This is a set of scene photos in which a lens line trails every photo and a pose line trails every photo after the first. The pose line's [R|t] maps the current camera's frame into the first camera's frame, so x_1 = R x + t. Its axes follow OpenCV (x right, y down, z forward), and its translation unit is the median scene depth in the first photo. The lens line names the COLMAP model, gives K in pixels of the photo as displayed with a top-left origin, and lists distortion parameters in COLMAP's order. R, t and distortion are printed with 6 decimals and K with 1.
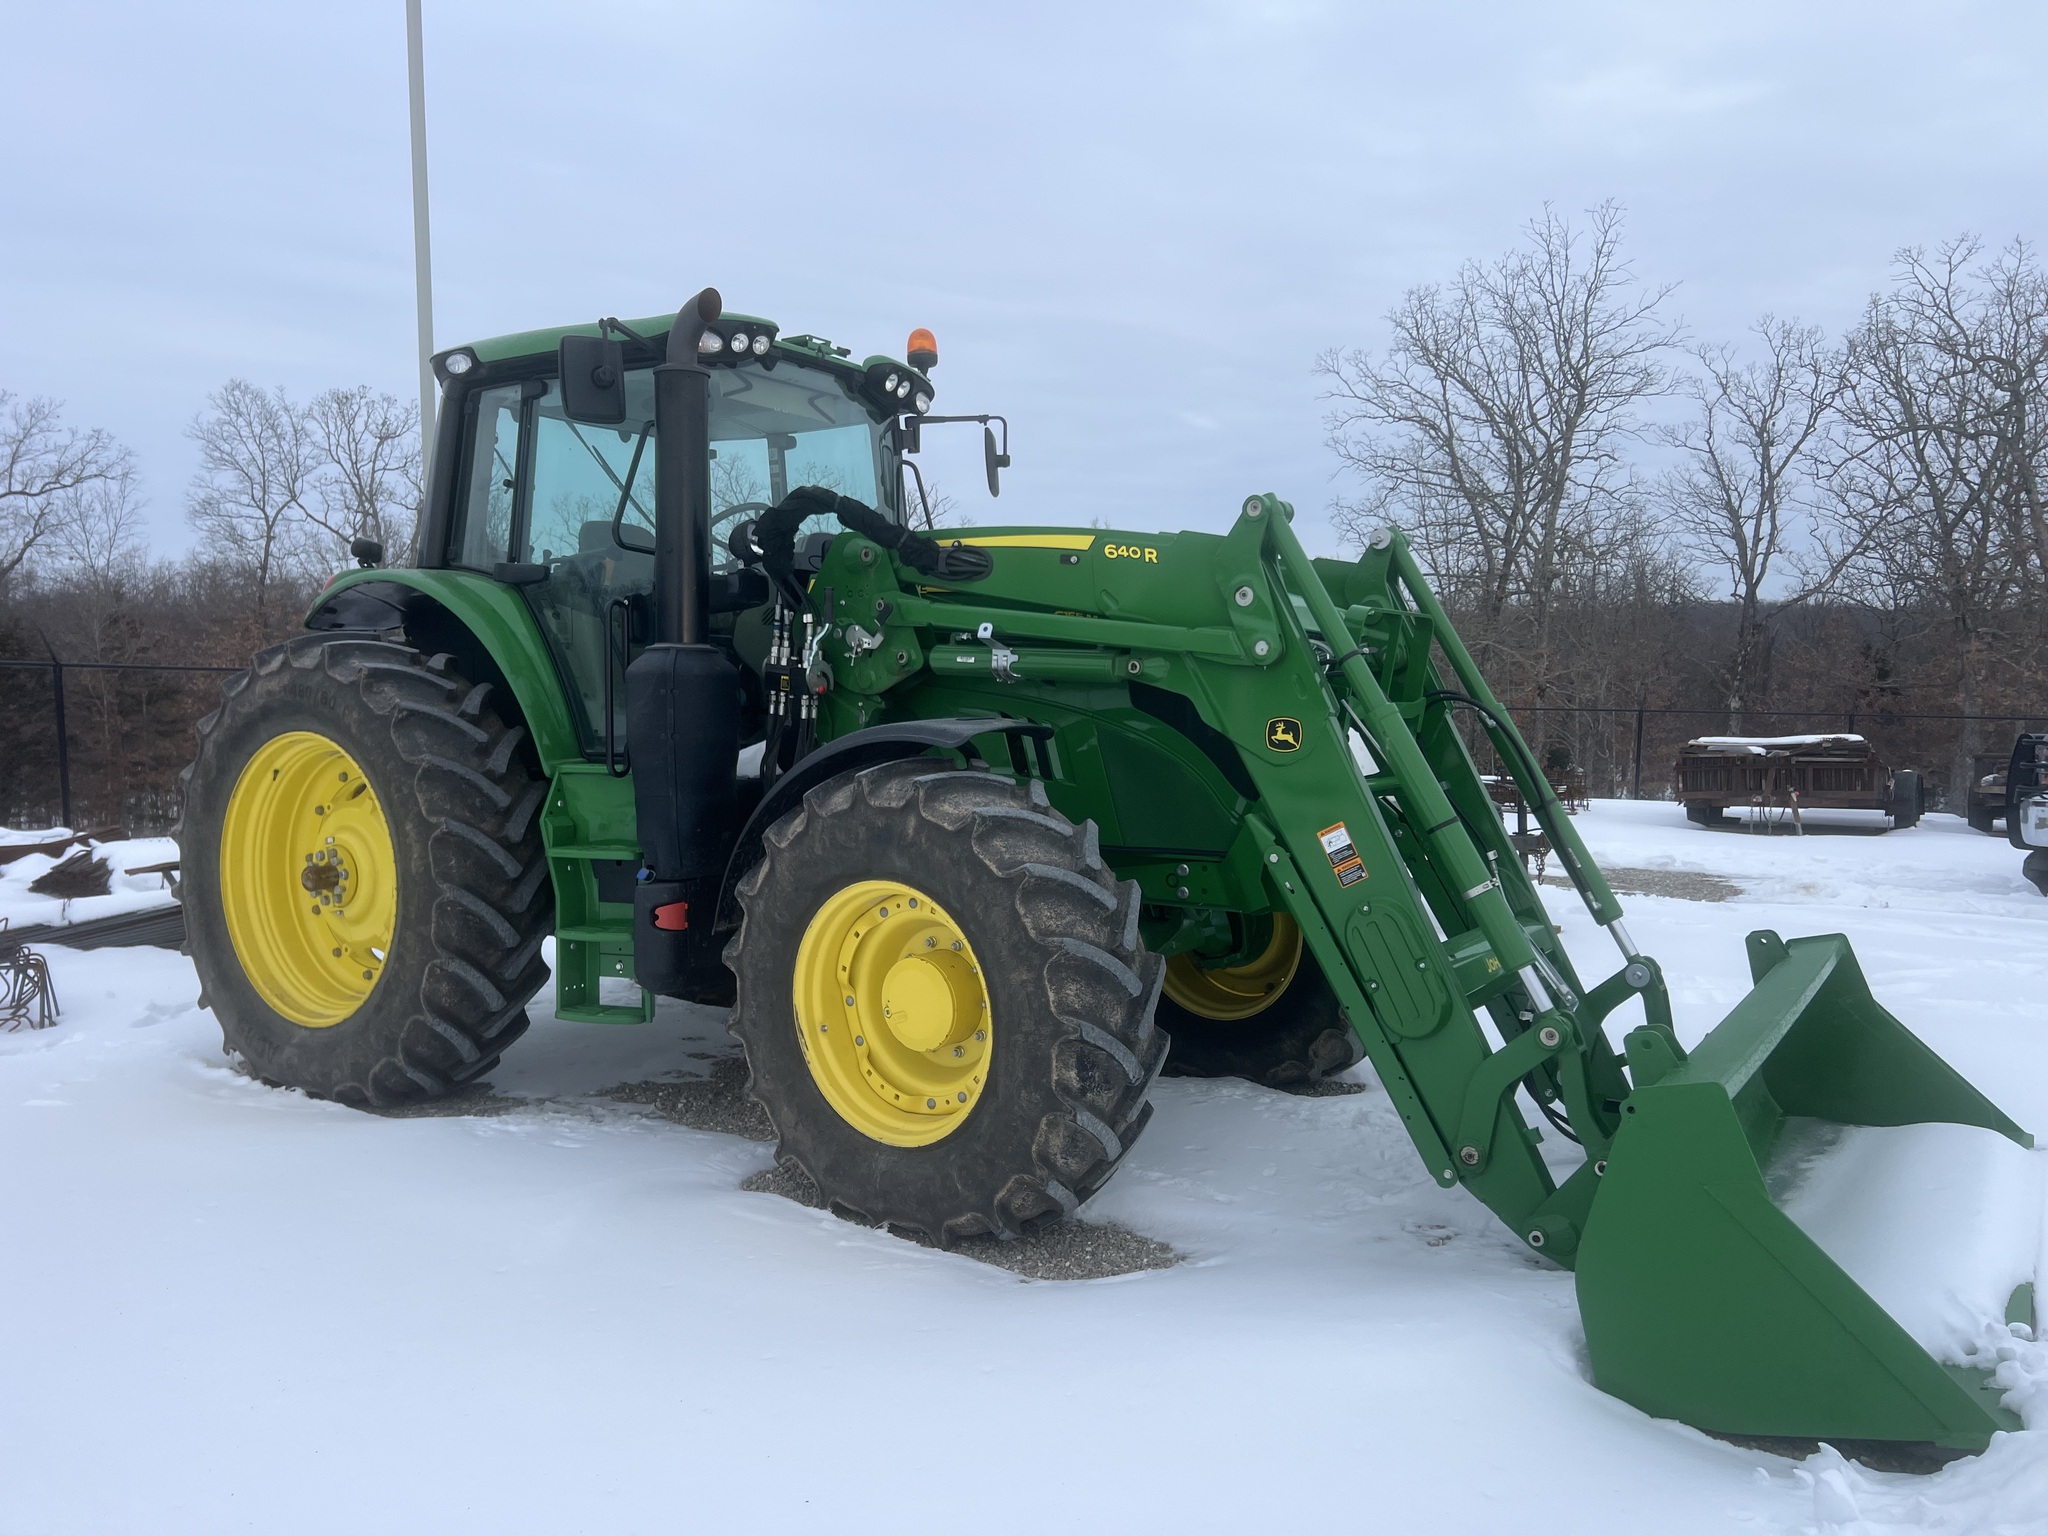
lens RADIAL K [[1598.7, 0, 1027.2], [0, 1598.7, 796.3], [0, 0, 1]] dist [0.083897, -0.075344]
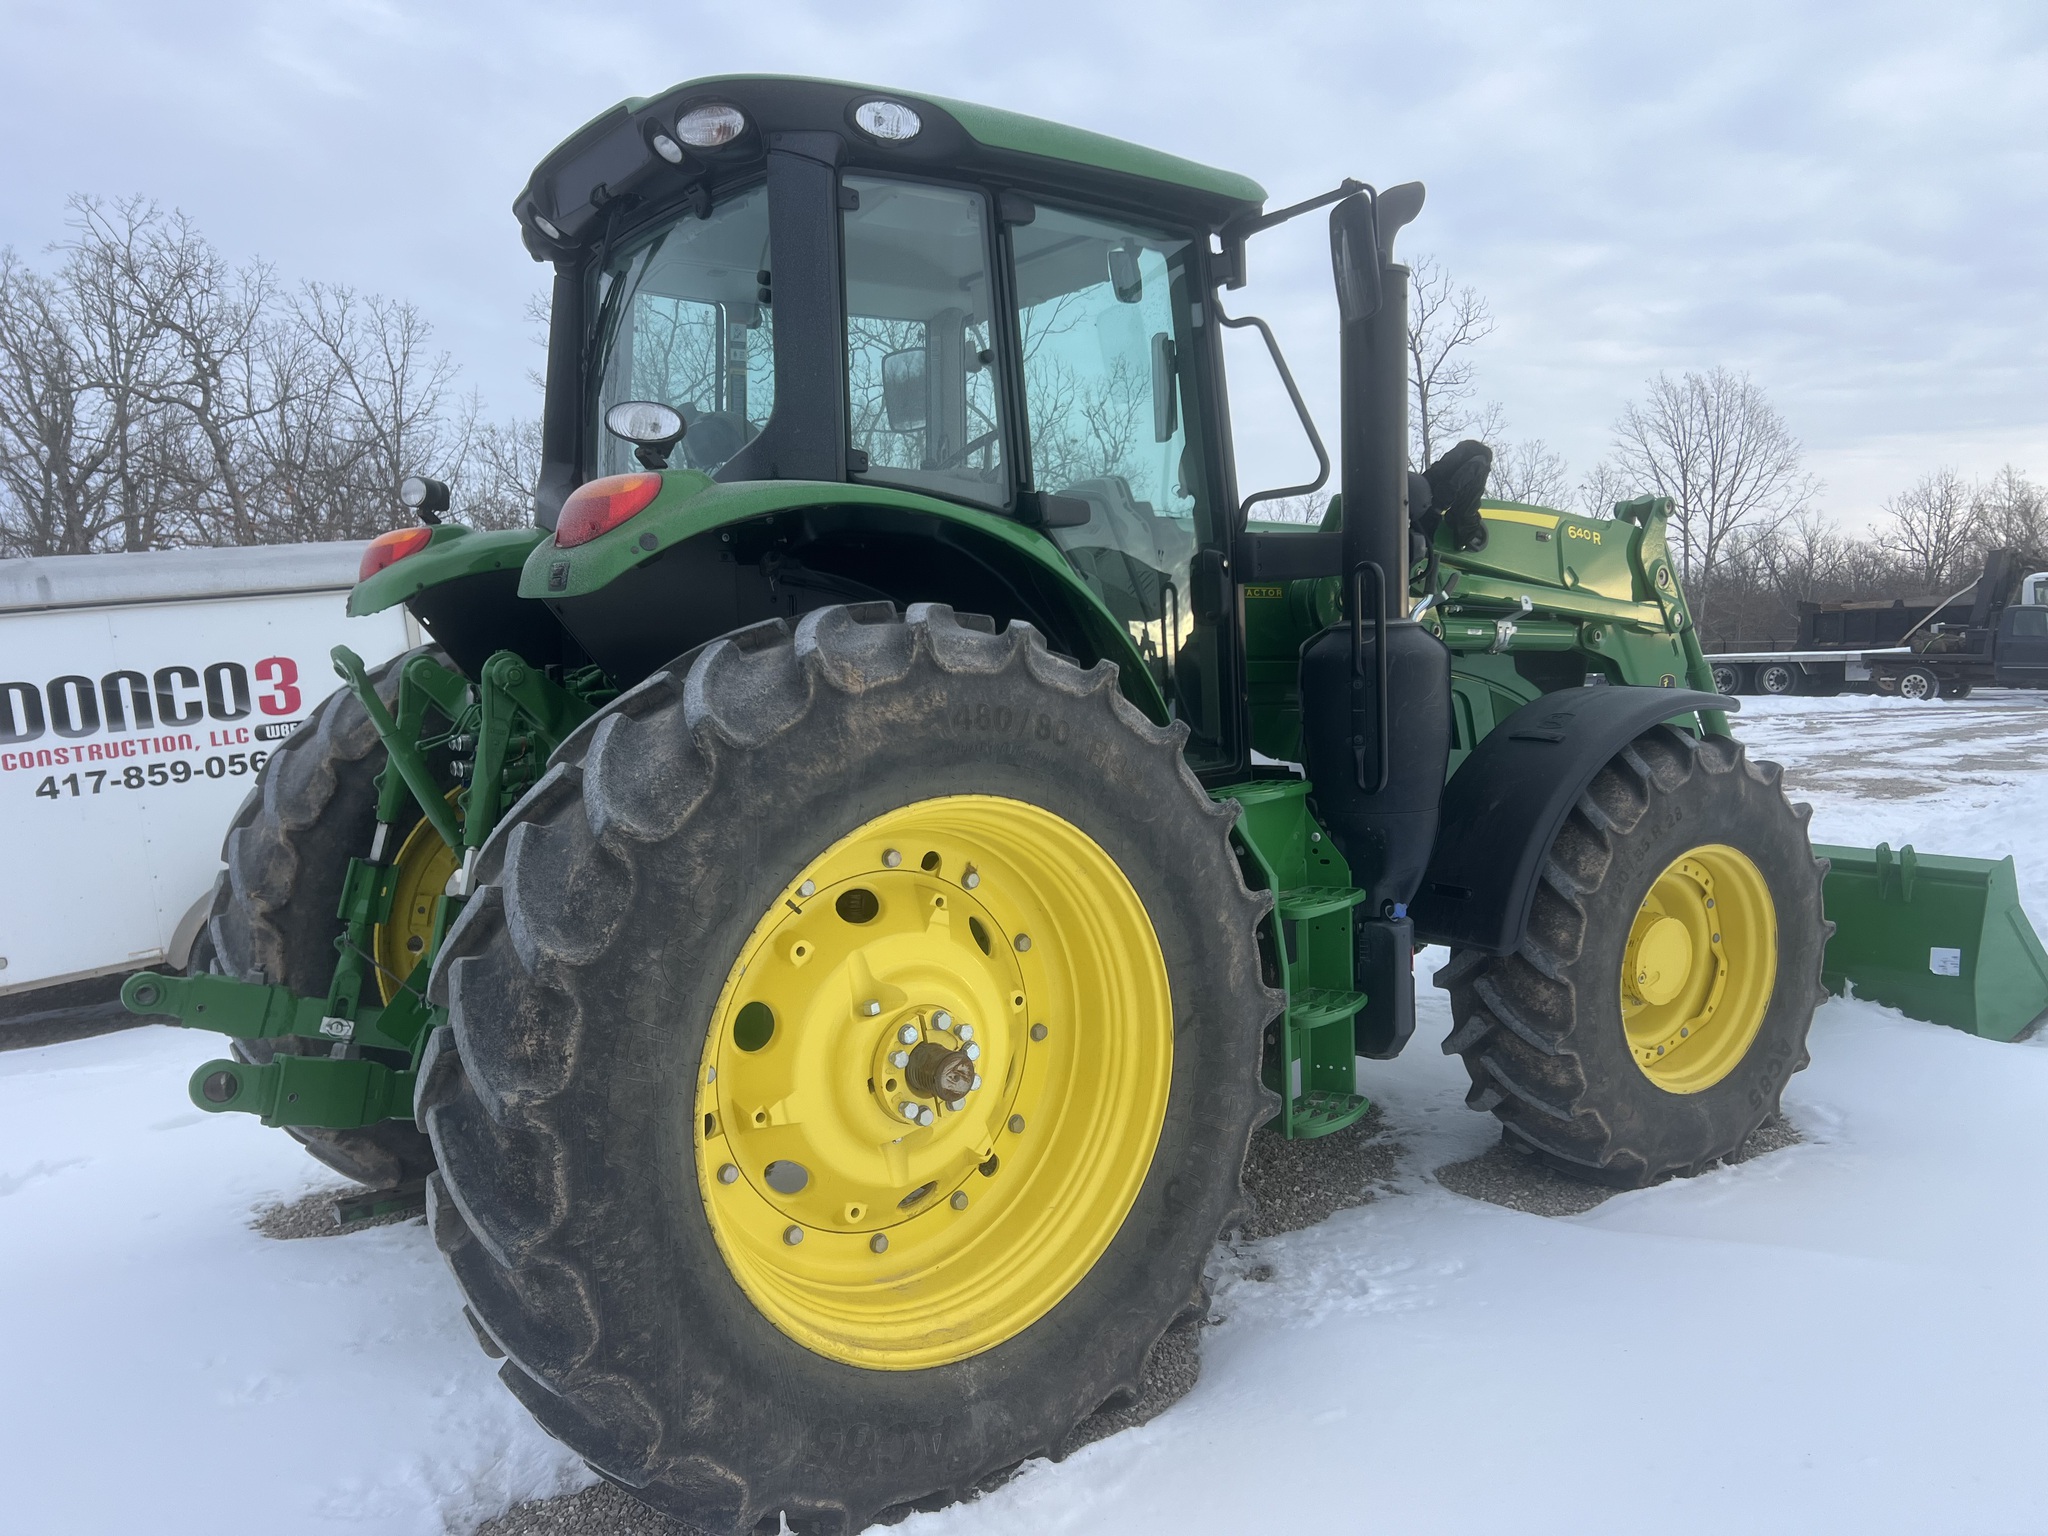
lens RADIAL K [[1587.6, 0, 1036.3], [0, 1587.6, 780.1], [0, 0, 1]] dist [0.111987, -0.174602]
pose [[0.321326, -0.102739, 0.941379, -0.964756], [0.086737, 0.993112, 0.078778, -0.087331], [-0.942988, 0.056339, 0.328024, 0.848096]]
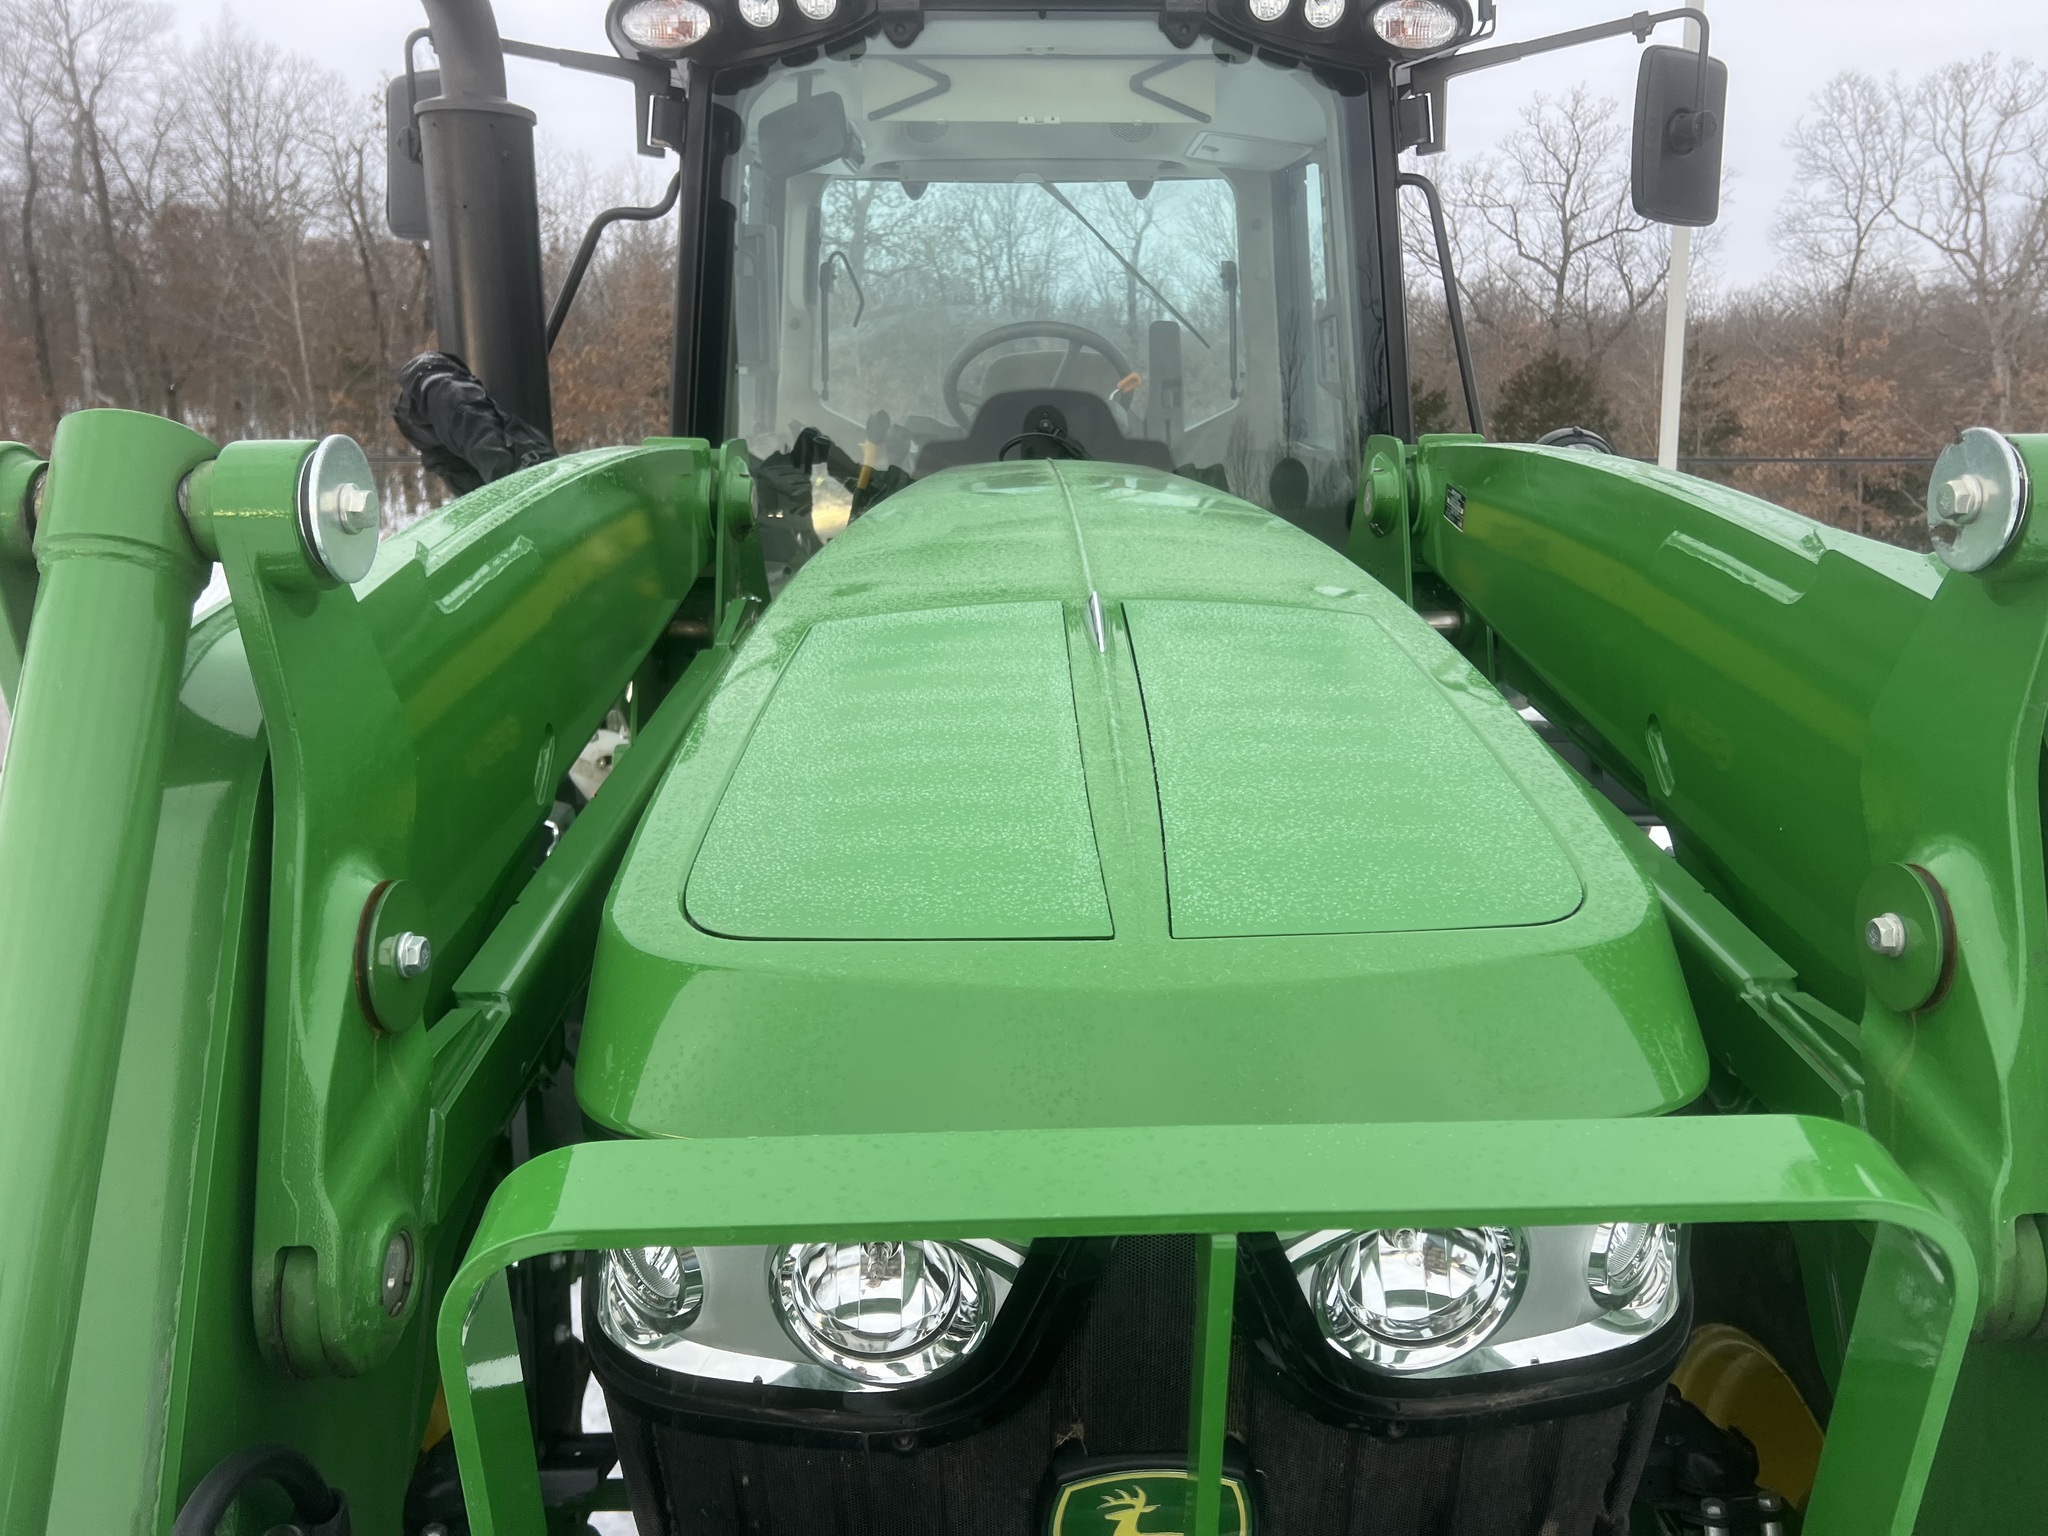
lens RADIAL K [[1574.6, 0, 1015.9], [0, 1574.6, 784.7], [0, 0, 1]] dist [0.072332, -0.091657]
pose [[0.562601, 0.175880, -0.807803, 0.285326], [-0.036729, 0.981461, 0.188110, -0.149713], [0.825912, -0.076162, 0.558631, 0.793342]]
